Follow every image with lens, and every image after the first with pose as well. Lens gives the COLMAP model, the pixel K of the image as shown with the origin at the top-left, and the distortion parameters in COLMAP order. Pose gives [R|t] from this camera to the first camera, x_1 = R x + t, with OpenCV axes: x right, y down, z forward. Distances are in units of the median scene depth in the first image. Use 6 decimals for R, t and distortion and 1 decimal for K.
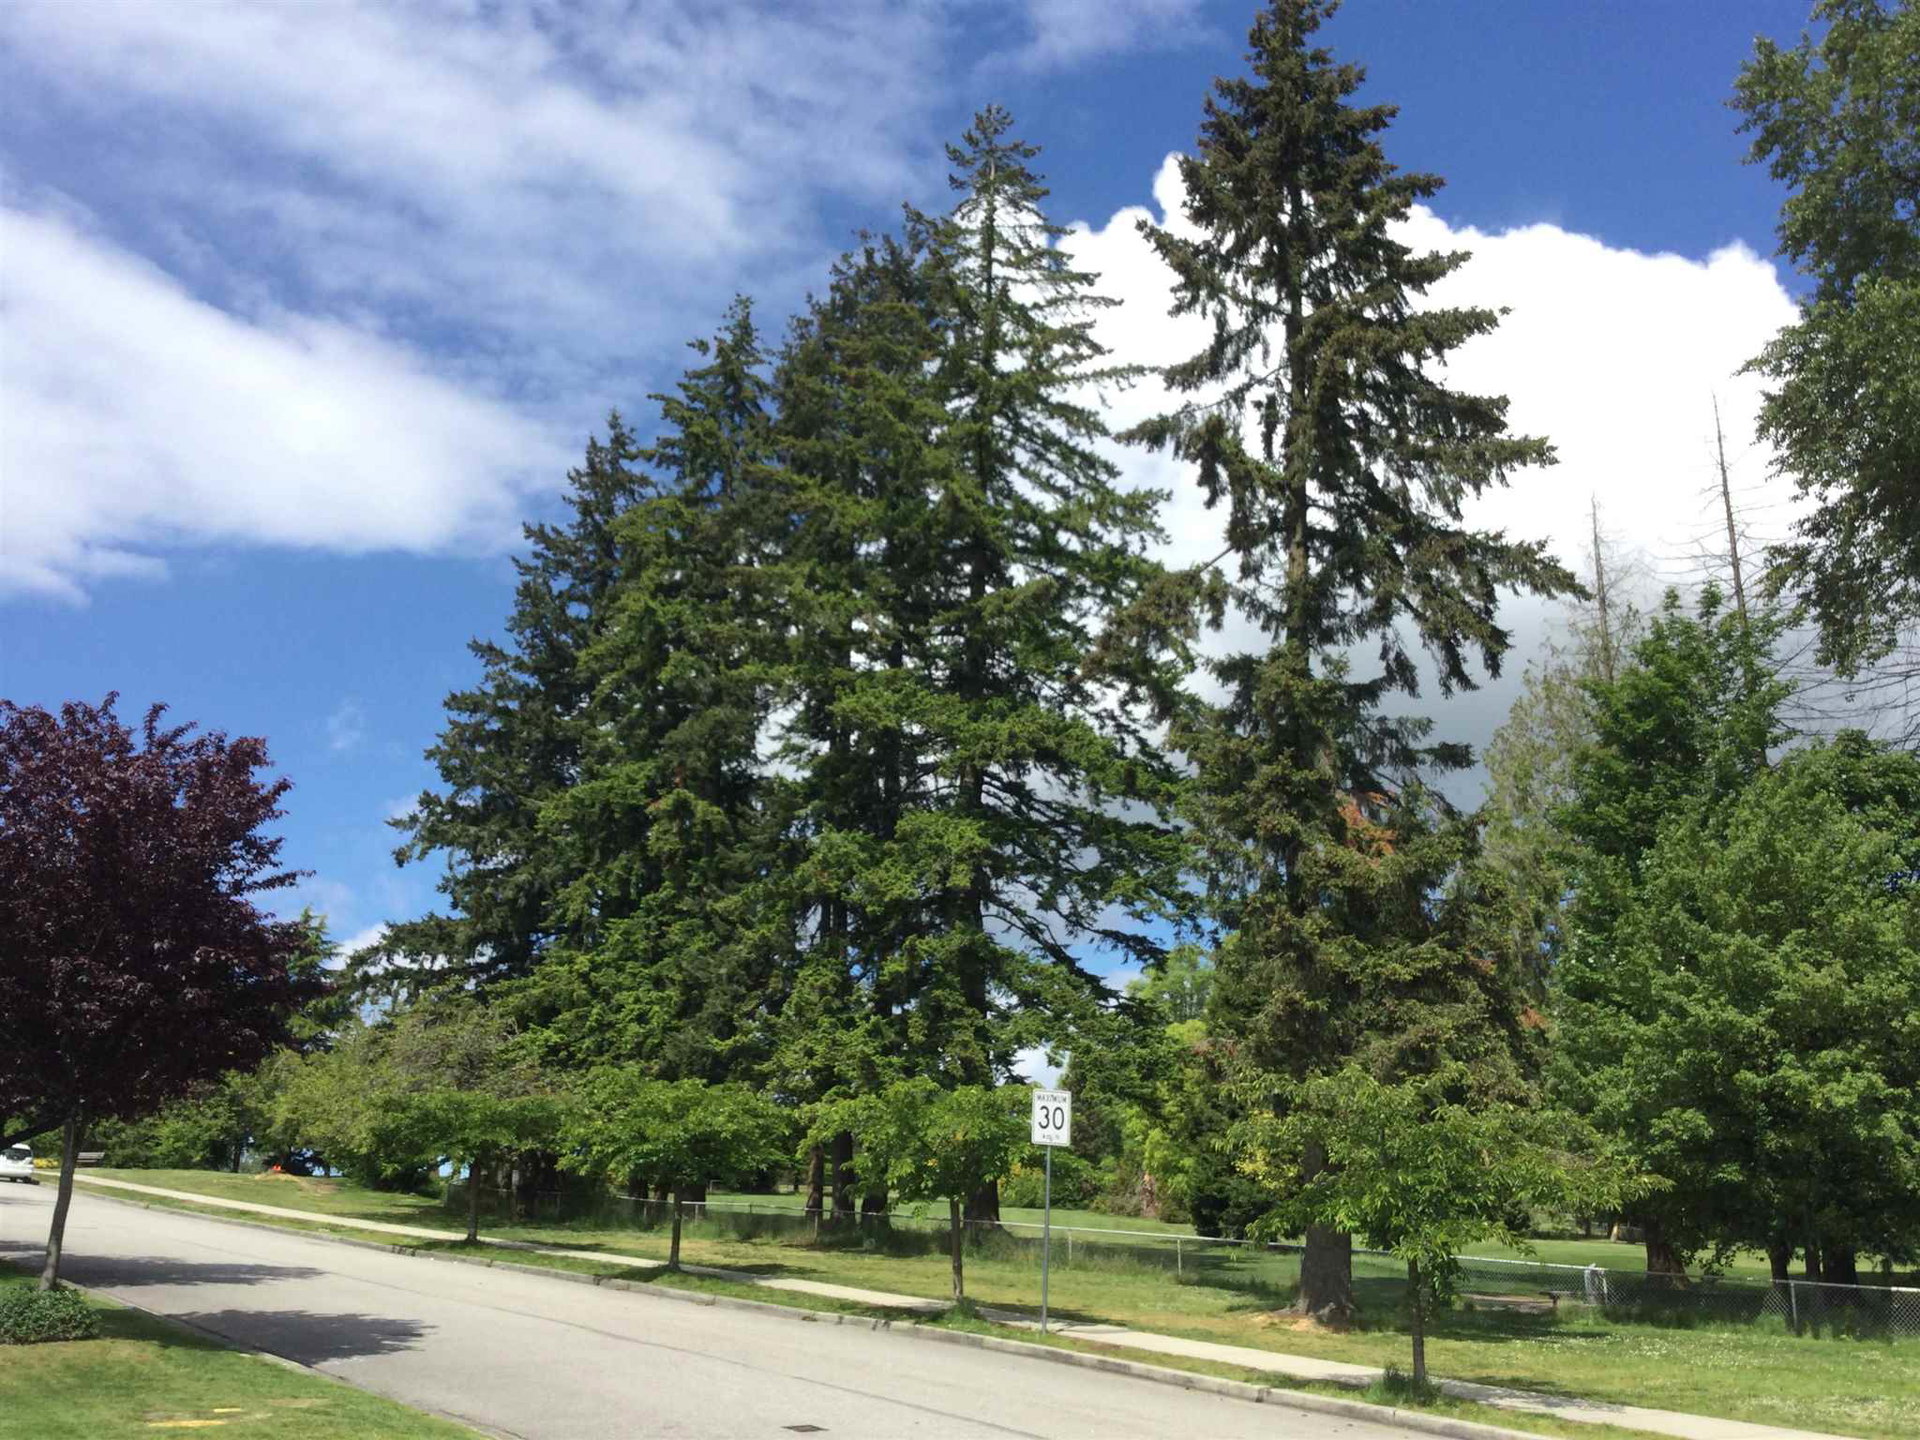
lens RADIAL K [[1729.0, 0, 960.8], [0, 1729.0, 760.8], [0, 0, 1]] dist [0.107797, -0.177028]
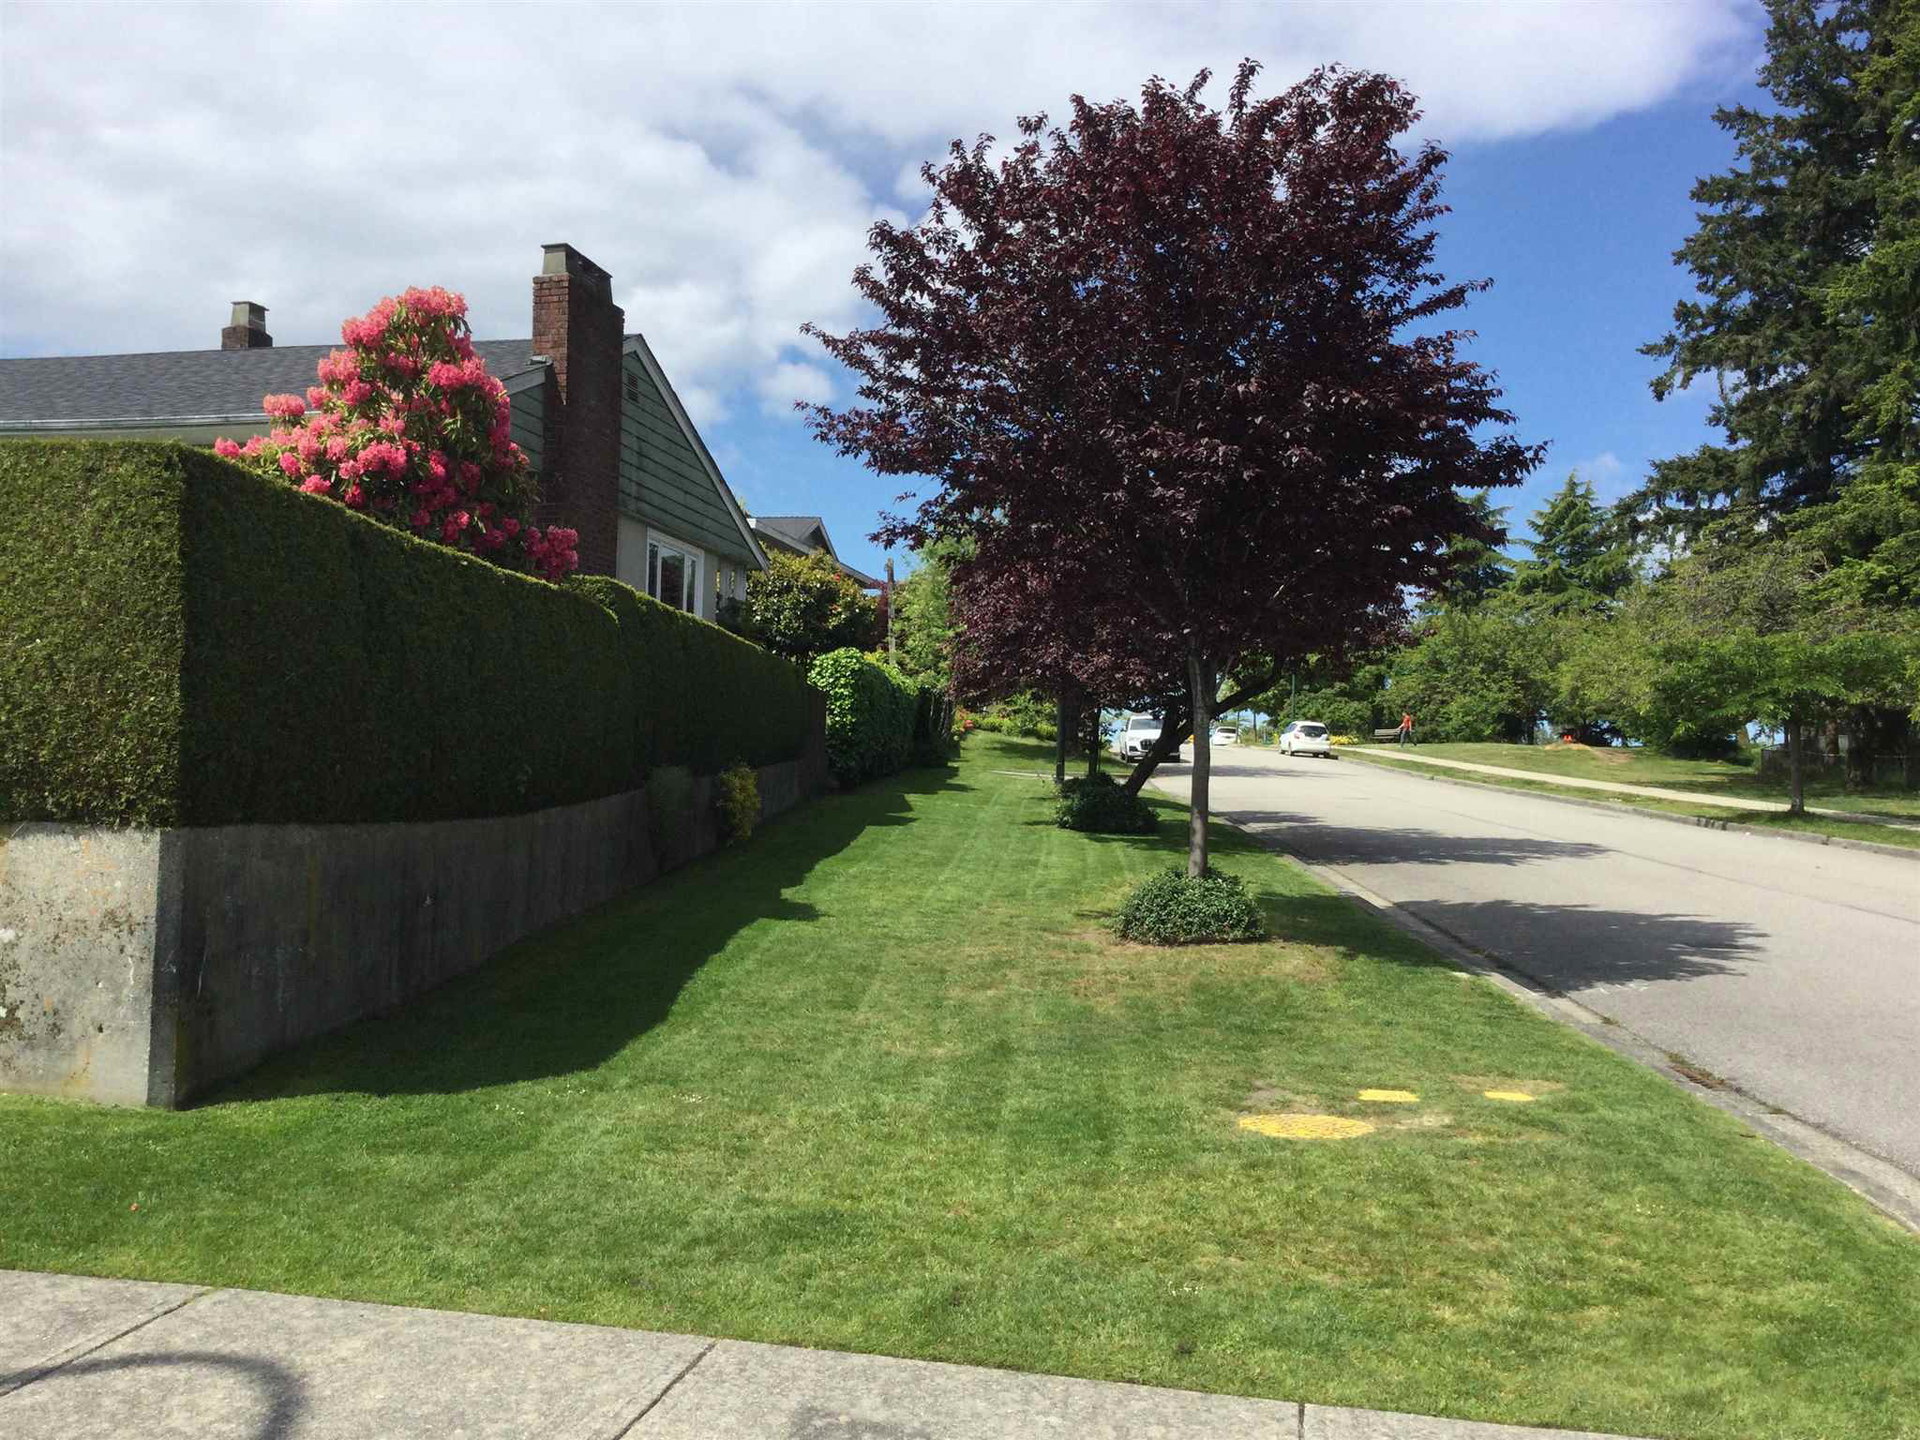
lens RADIAL K [[1714.9, 0, 960.0], [0, 1714.9, 720.0], [0, 0, 1]] dist [0.118883, -0.208991]
pose [[0.758488, -0.040054, -0.650455, -0.031088], [0.177594, 0.973037, 0.147173, 0.029638], [0.627021, -0.227146, 0.745150, 0.108642]]
